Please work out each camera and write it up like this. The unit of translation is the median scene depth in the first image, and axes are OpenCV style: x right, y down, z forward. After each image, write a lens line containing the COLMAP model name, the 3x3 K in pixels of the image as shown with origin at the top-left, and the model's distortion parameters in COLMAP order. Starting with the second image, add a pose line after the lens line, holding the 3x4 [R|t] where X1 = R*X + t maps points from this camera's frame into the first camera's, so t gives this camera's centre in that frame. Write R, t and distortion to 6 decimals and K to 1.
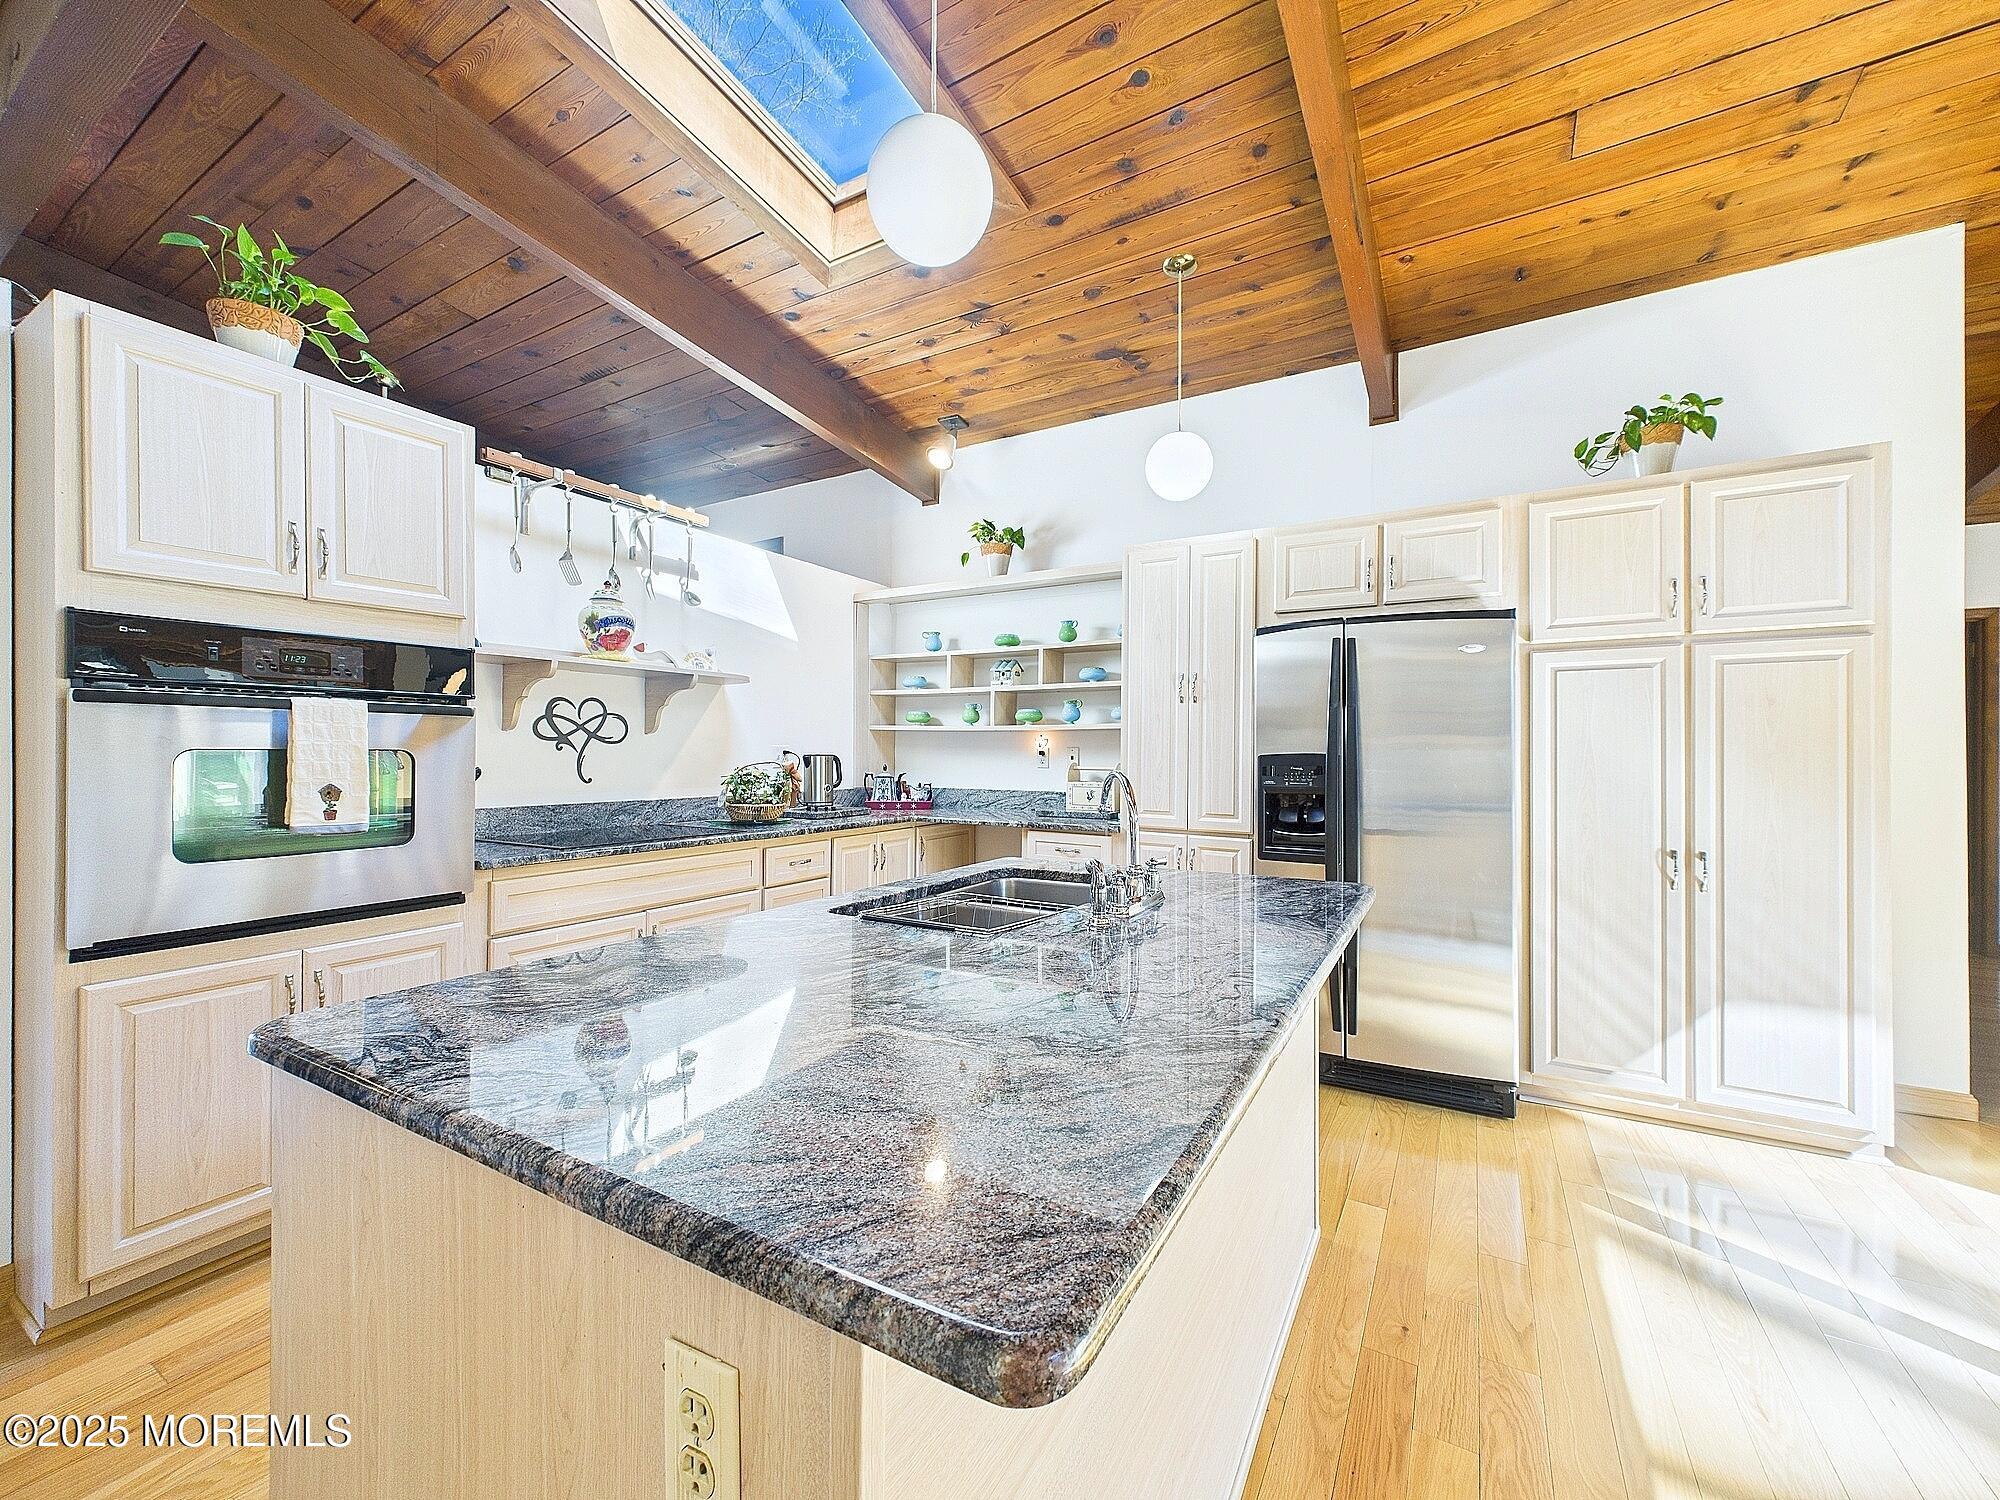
lens RADIAL K [[800.2, 0, 1000.0], [0, 800.2, 750.0], [0, 0, 1]] dist [0.000985, 0.000110]
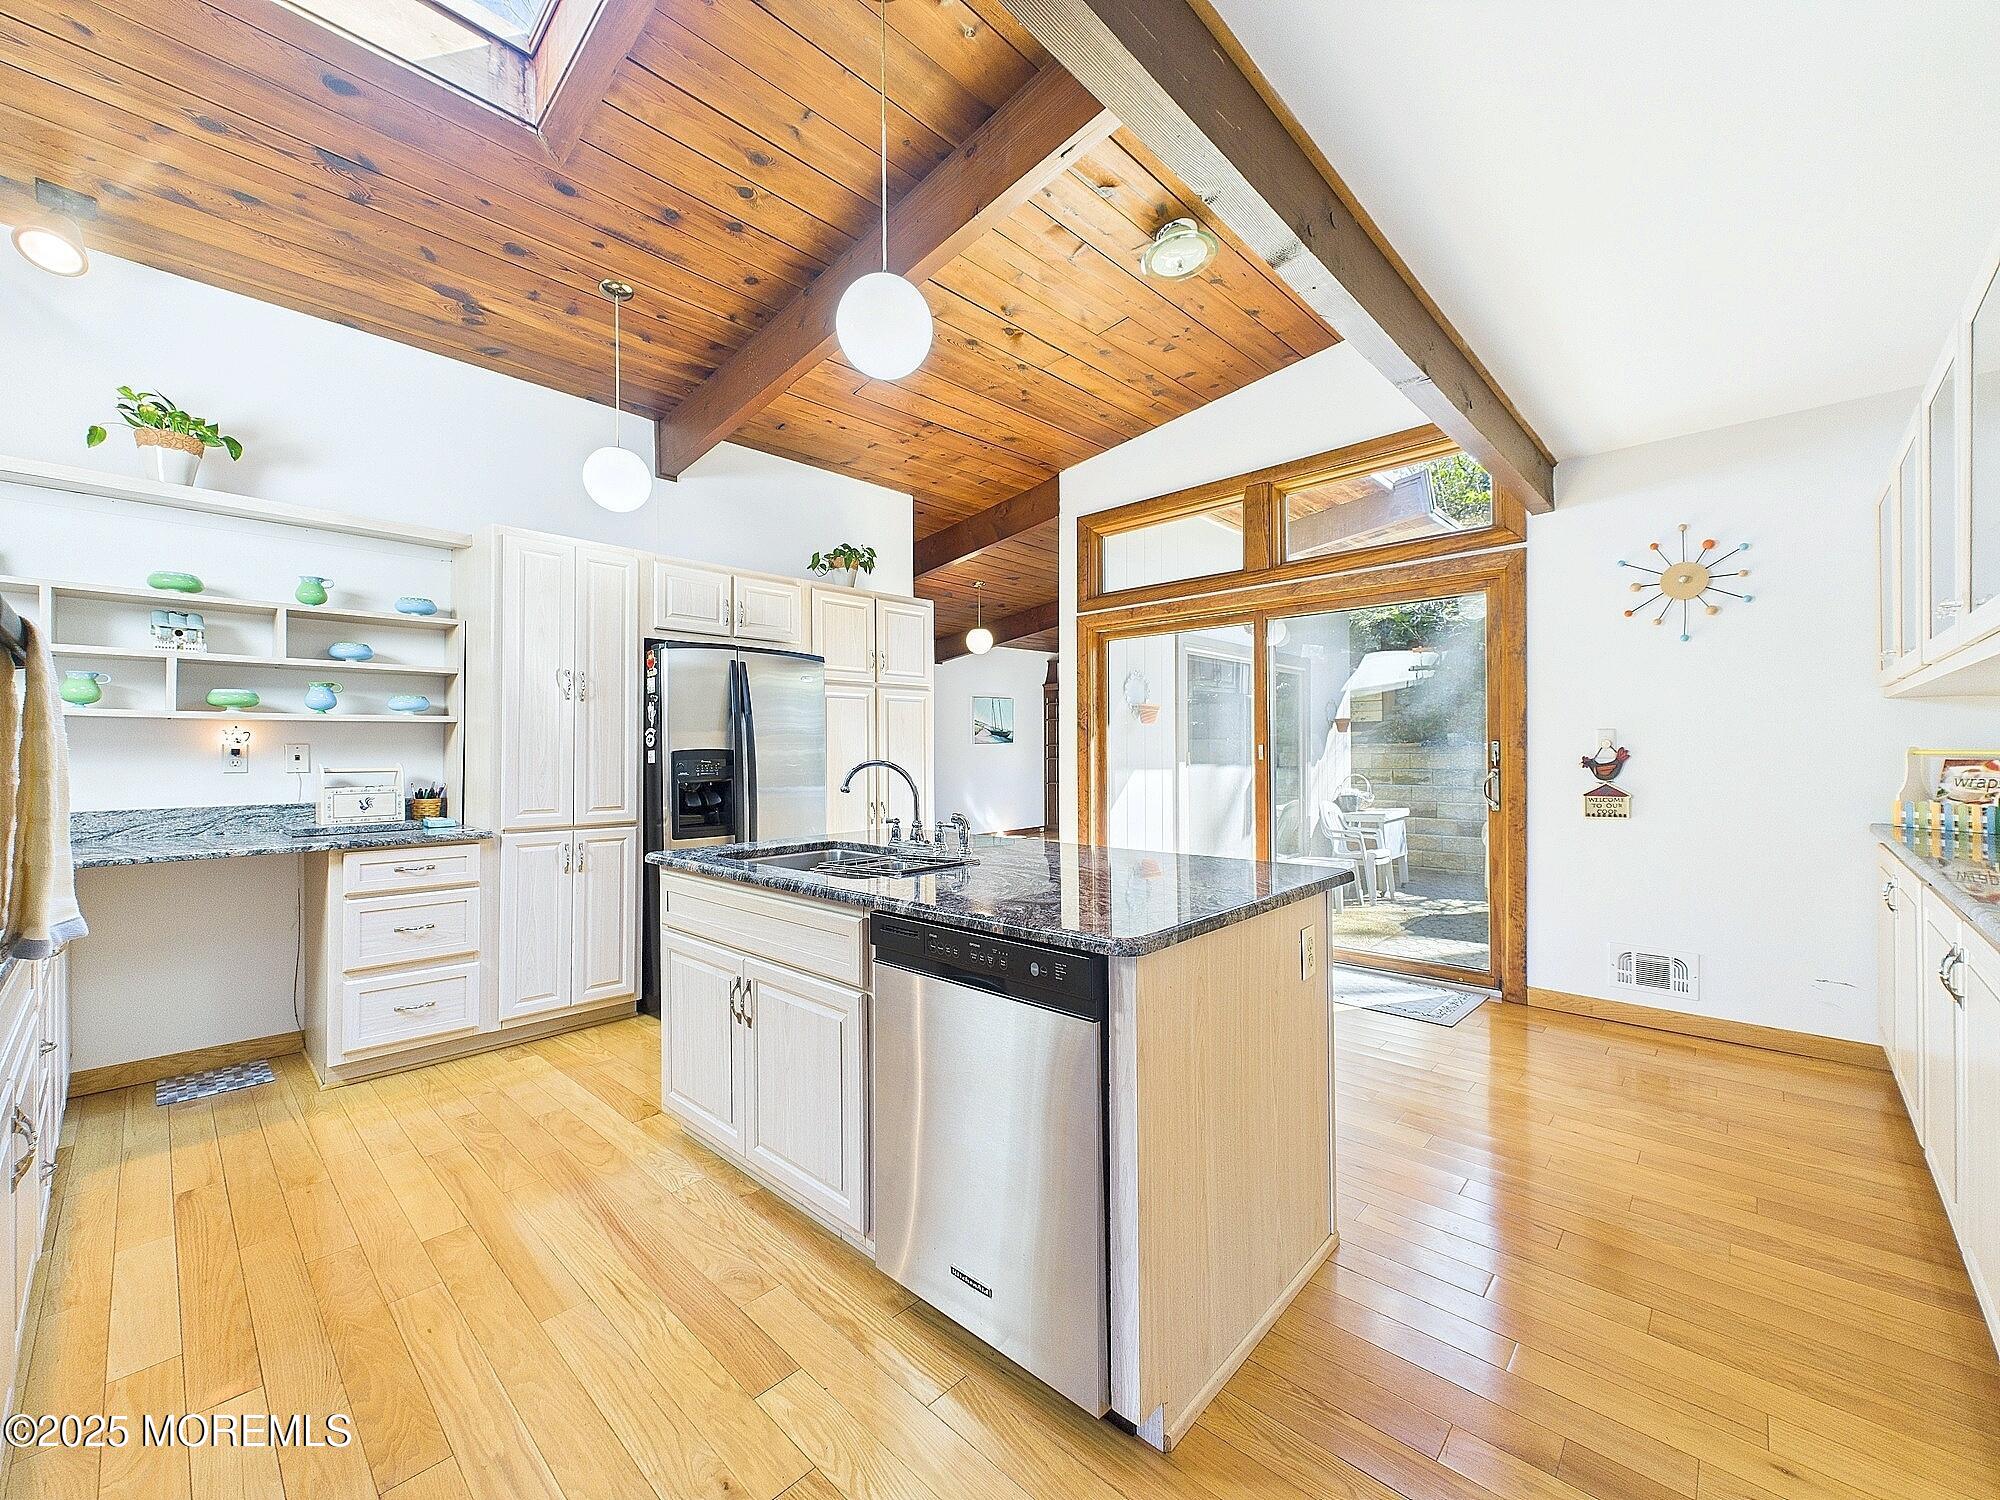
lens RADIAL K [[800.2, 0, 1000.0], [0, 800.2, 750.0], [0, 0, 1]] dist [0.000985, 0.000110]
pose [[0.222666, -0.004004, 0.974887, -0.689738], [0.003494, 0.999988, 0.003309, 0.002819], [-0.974888, 0.002669, 0.222678, 0.265348]]
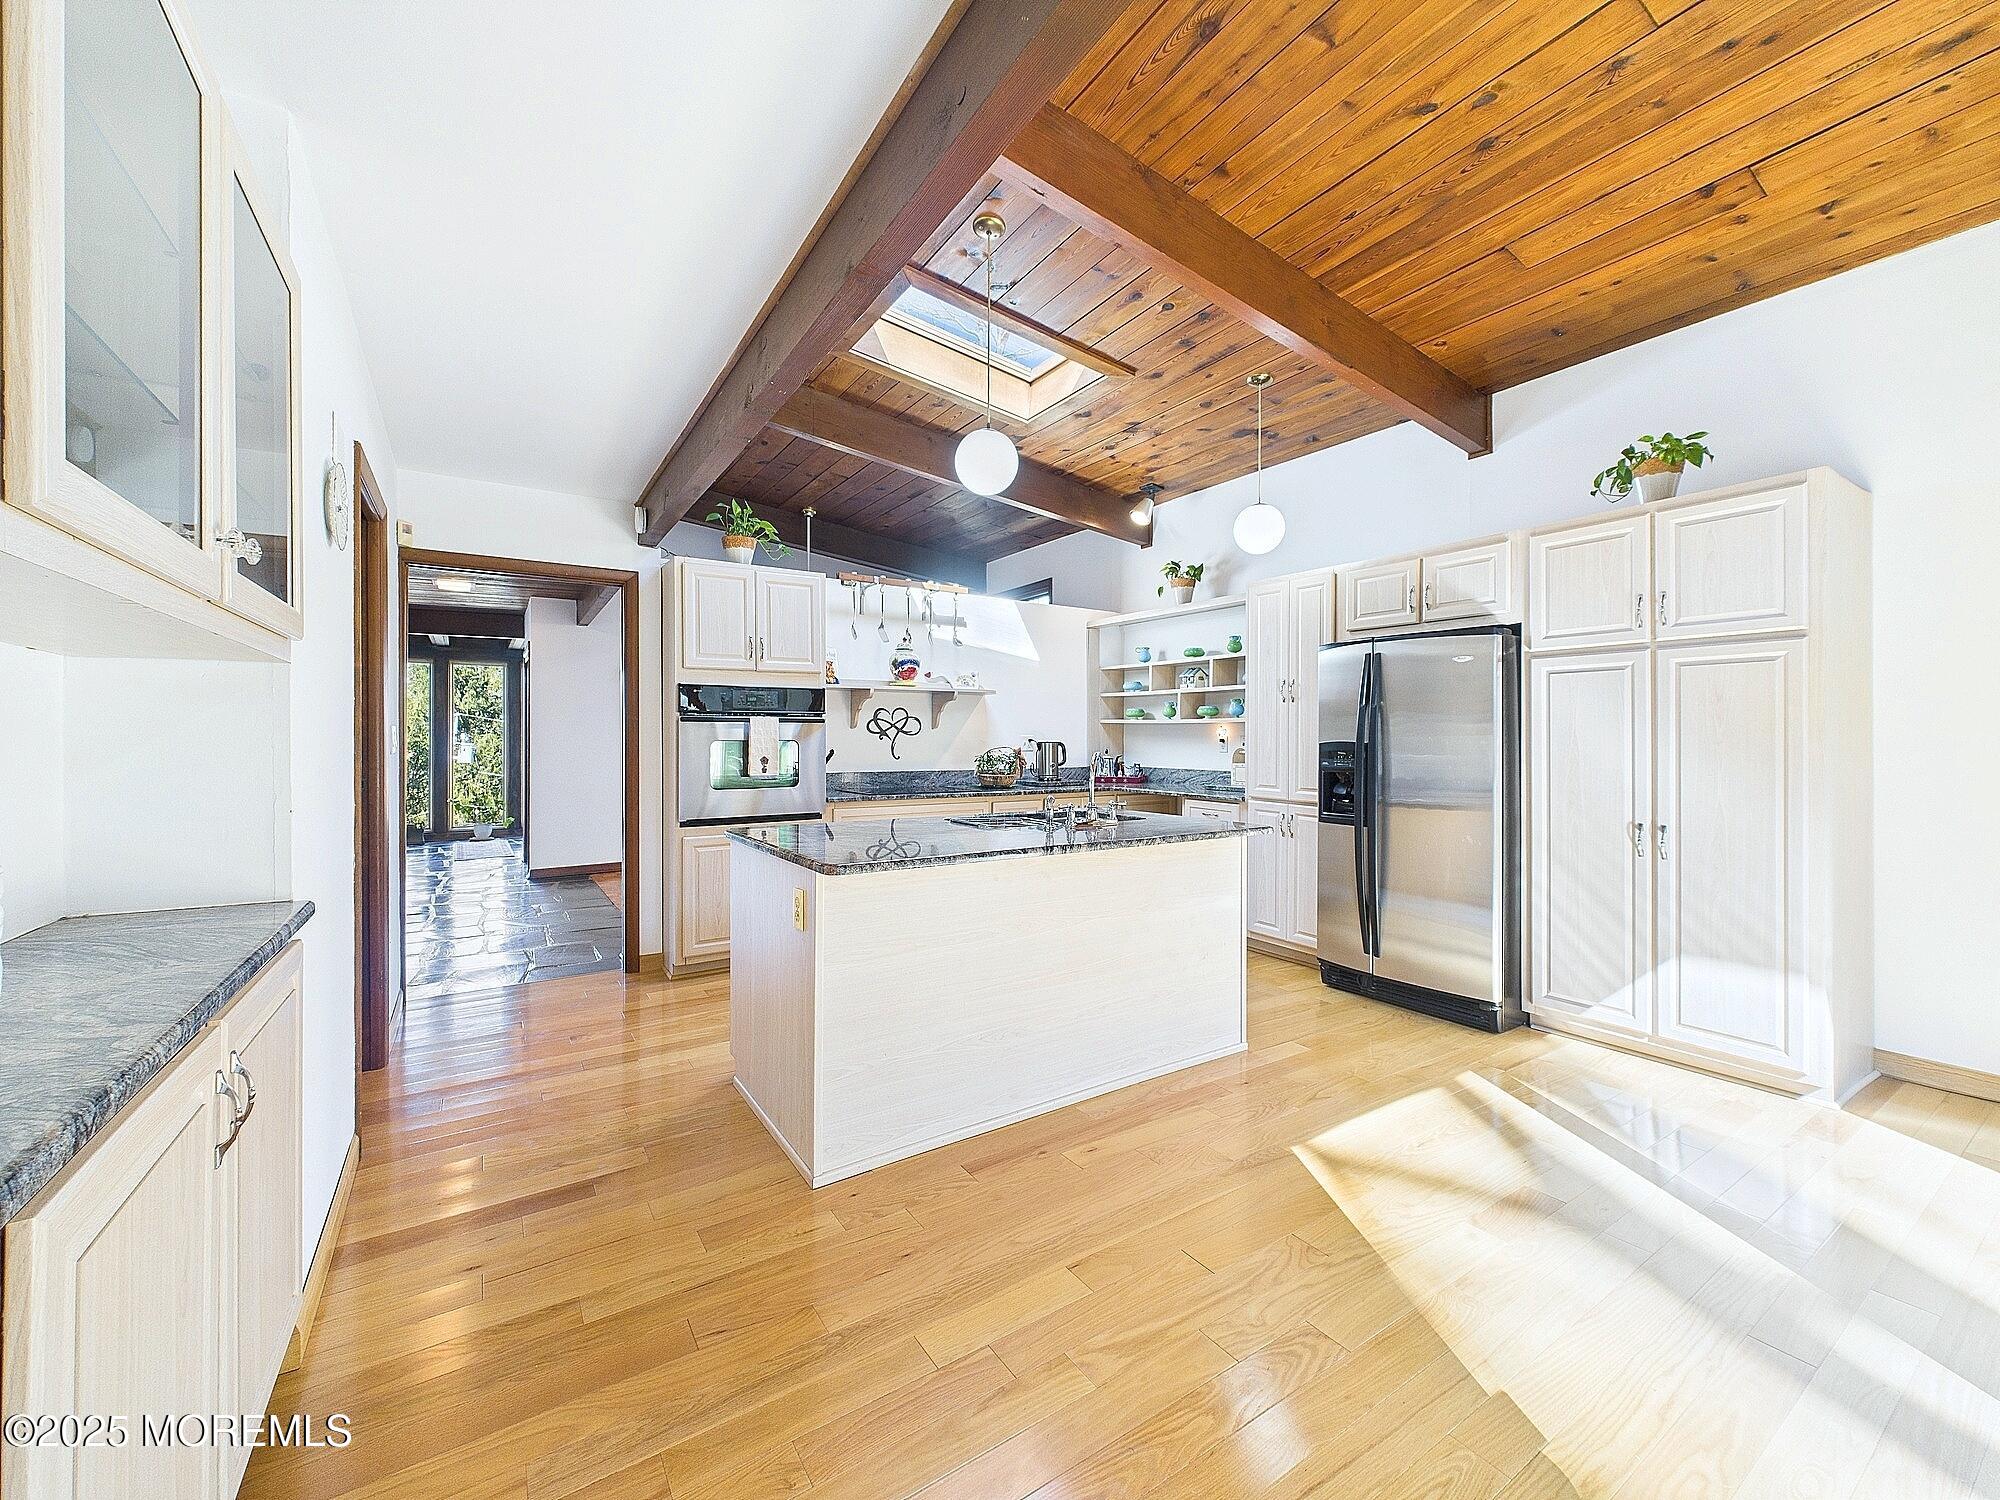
lens RADIAL K [[798.6, 0, 1001.9], [0, 798.6, 737.8], [0, 0, 1]] dist [-0.000489, -0.000041]
pose [[0.895640, -0.002084, -0.444775, 0.426012], [0.003245, 0.999993, 0.001850, -0.005877], [0.444768, -0.003101, 0.895640, -0.394496]]
